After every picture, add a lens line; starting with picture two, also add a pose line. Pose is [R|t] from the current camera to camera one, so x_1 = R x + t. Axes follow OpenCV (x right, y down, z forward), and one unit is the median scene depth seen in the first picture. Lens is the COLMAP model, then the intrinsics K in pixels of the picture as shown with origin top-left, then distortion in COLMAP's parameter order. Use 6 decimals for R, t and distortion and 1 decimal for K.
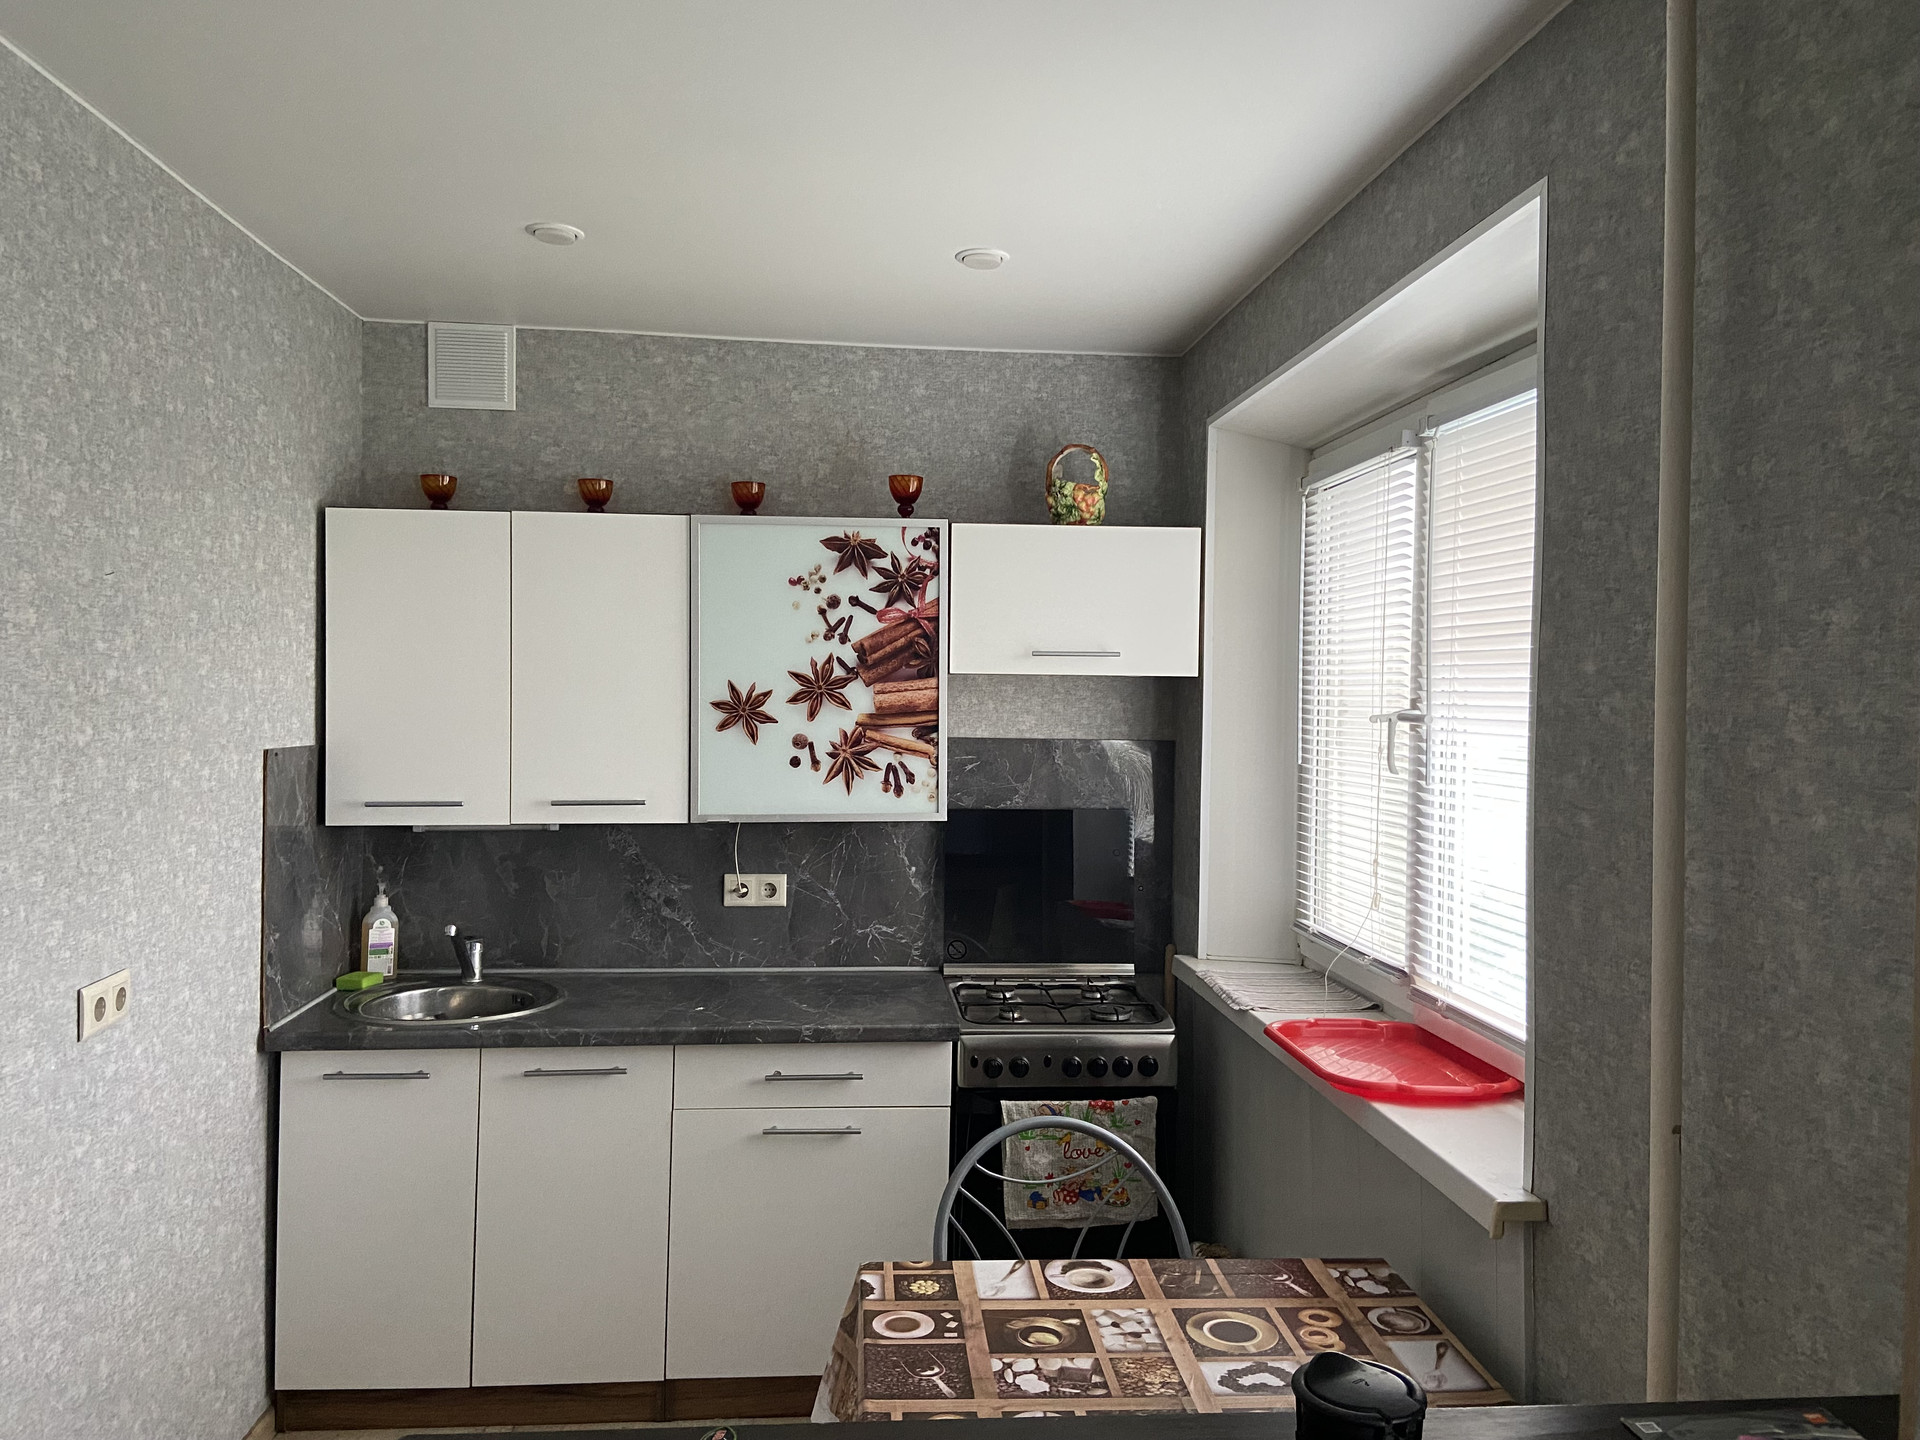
lens RADIAL K [[1438.3, 0, 979.6], [0, 1438.3, 702.1], [0, 0, 1]] dist [0.103792, -0.130752]
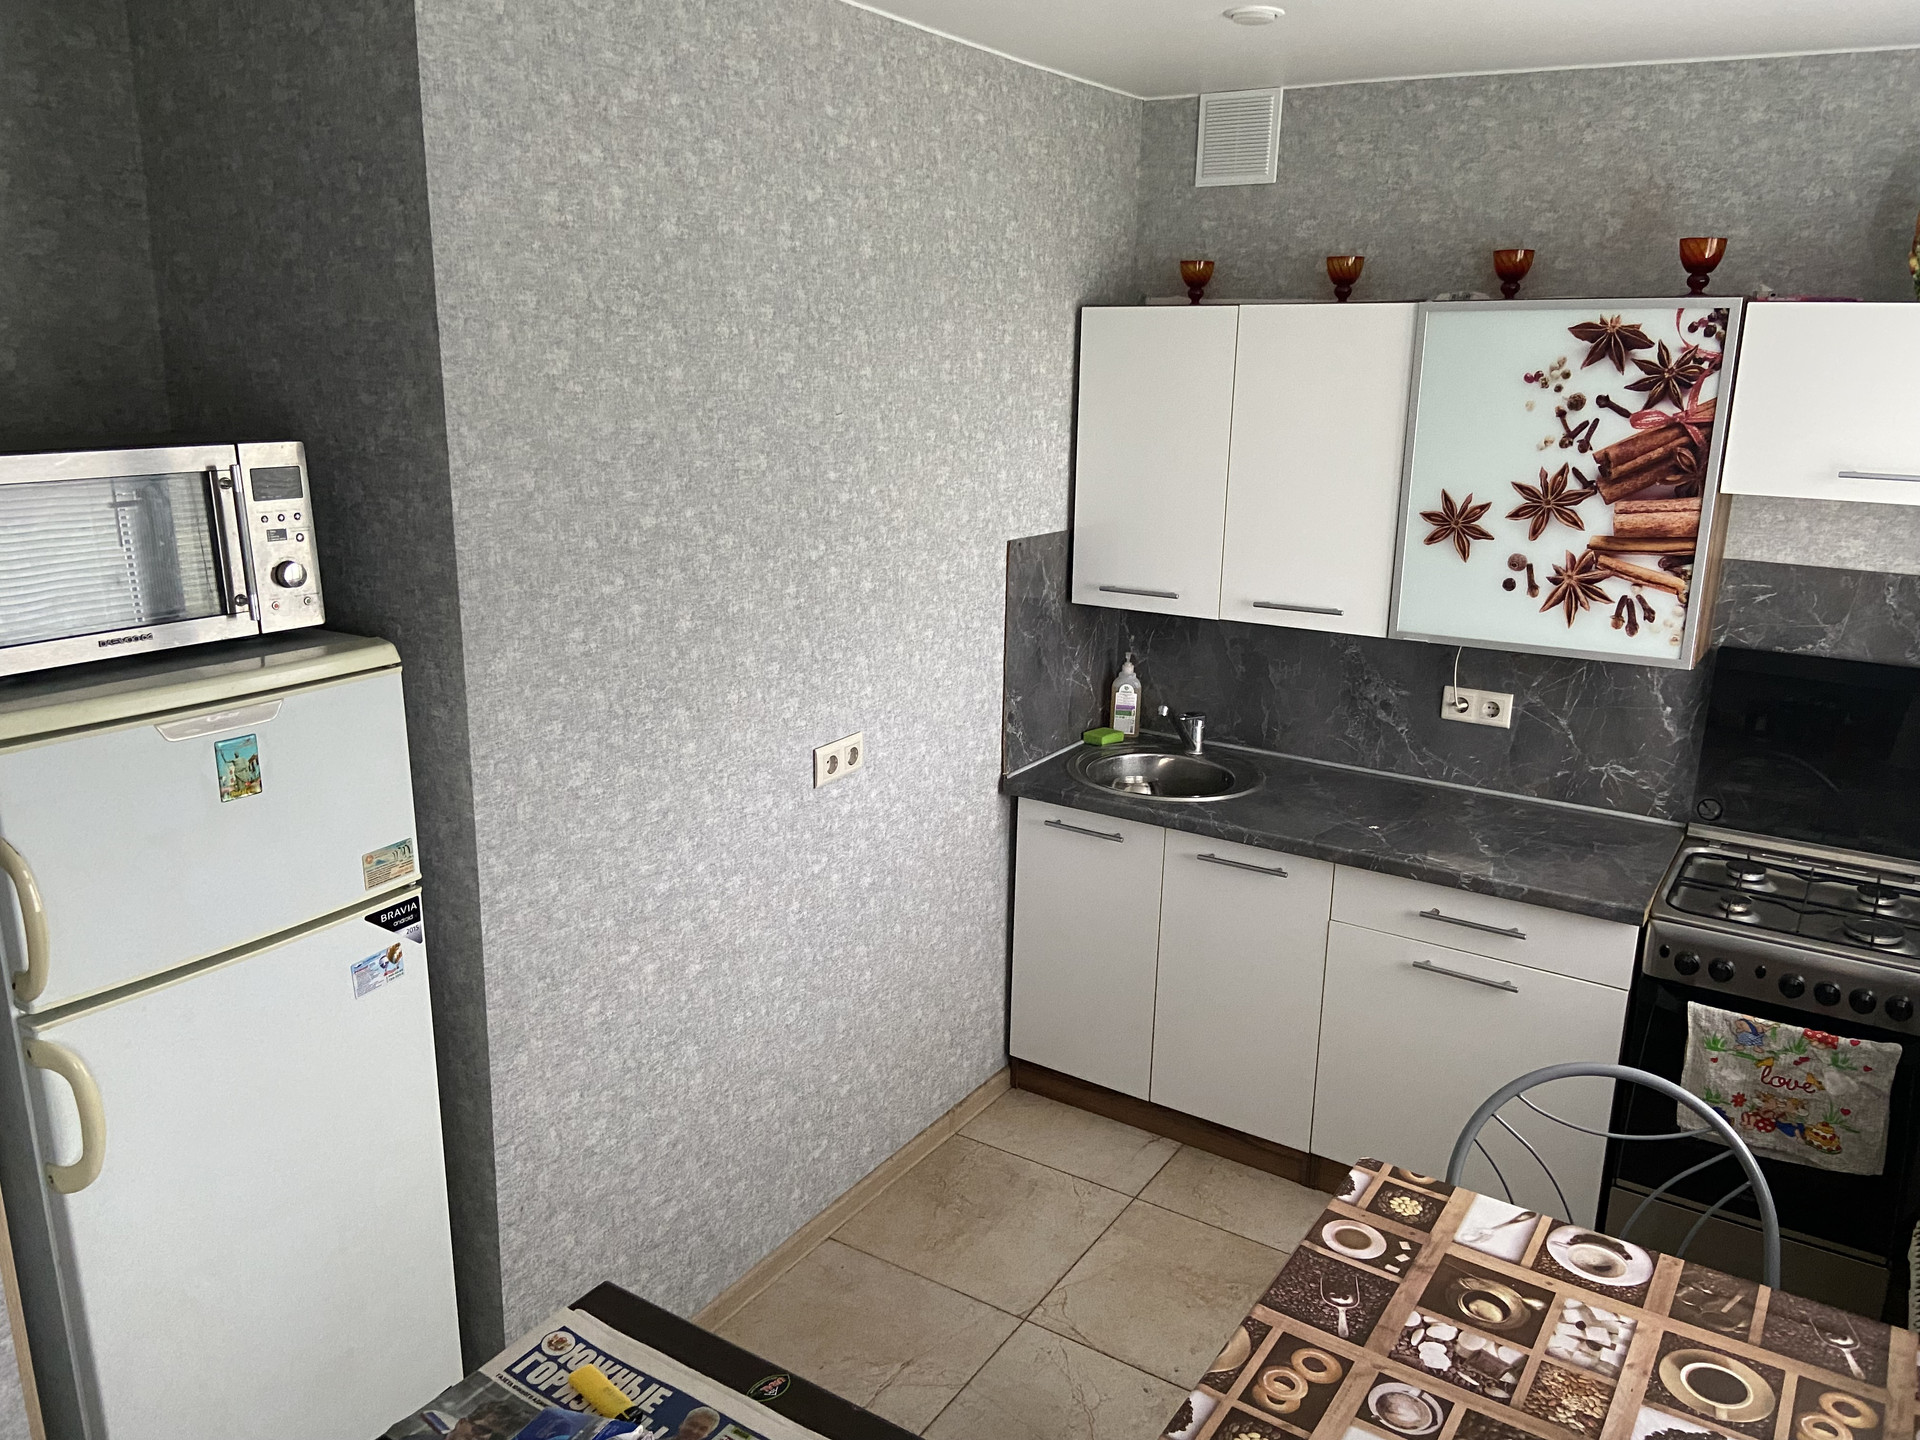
lens RADIAL K [[1438.3, 0, 964.9], [0, 1438.3, 725.4], [0, 0, 1]] dist [0.103792, -0.130752]
pose [[0.791381, 0.156242, -0.591019, 0.167264], [-0.015599, 0.971634, 0.235975, -0.089349], [0.611124, -0.177527, 0.771370, 0.080433]]
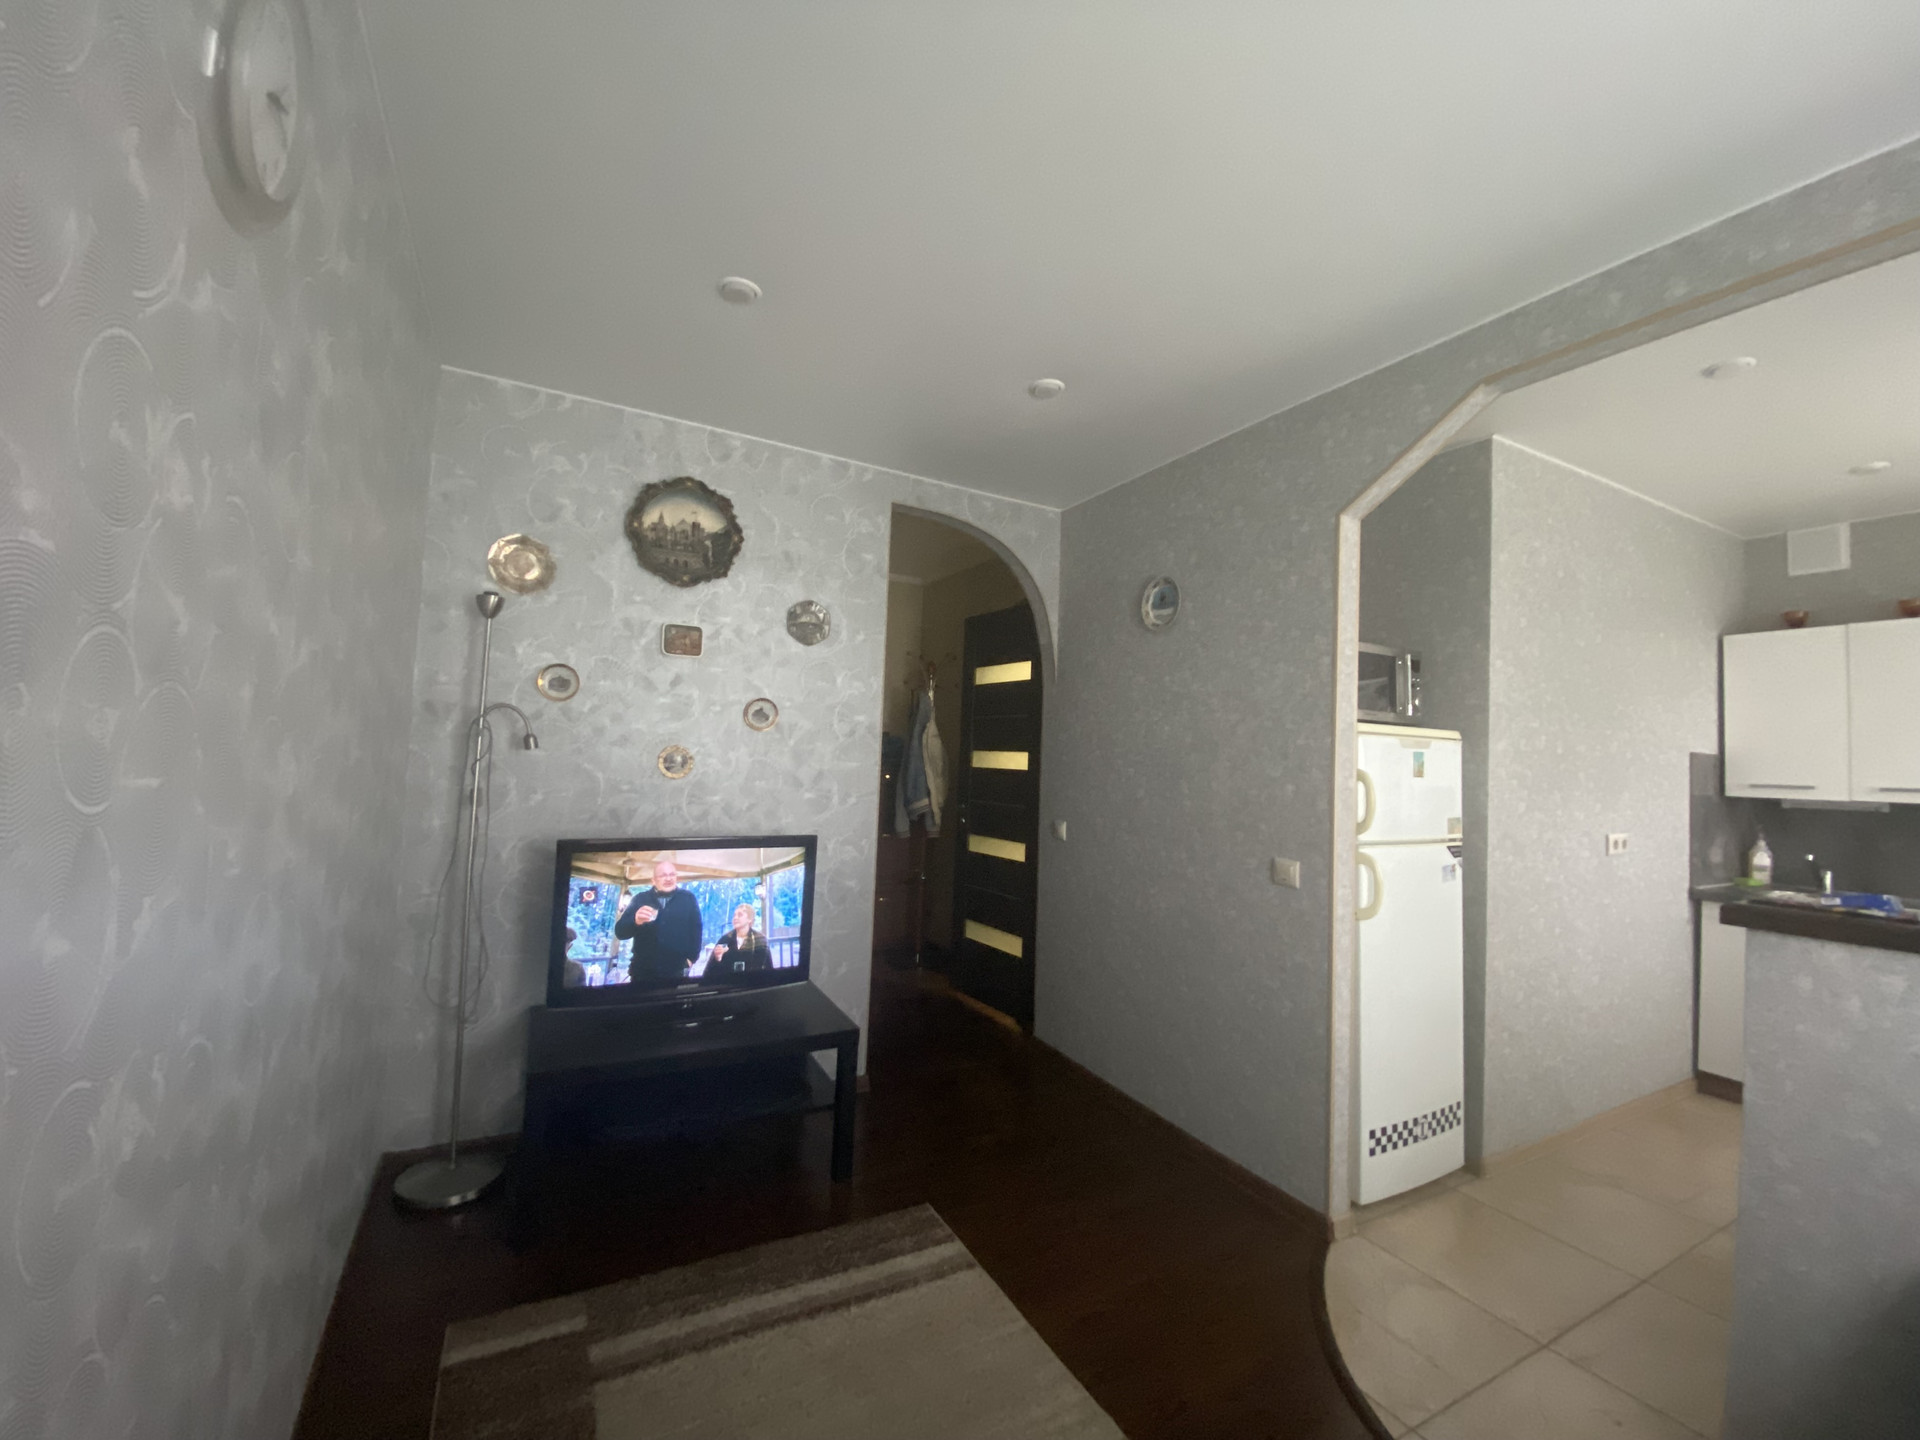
lens RADIAL K [[779.3, 0, 963.5], [0, 779.3, 704.1], [0, 0, 1]] dist [-0.025688, -0.001640]
pose [[0.363226, -0.044724, -0.930627, 0.140325], [-0.048208, 0.996607, -0.066710, 0.083623], [0.930453, 0.069094, 0.359838, -0.344988]]
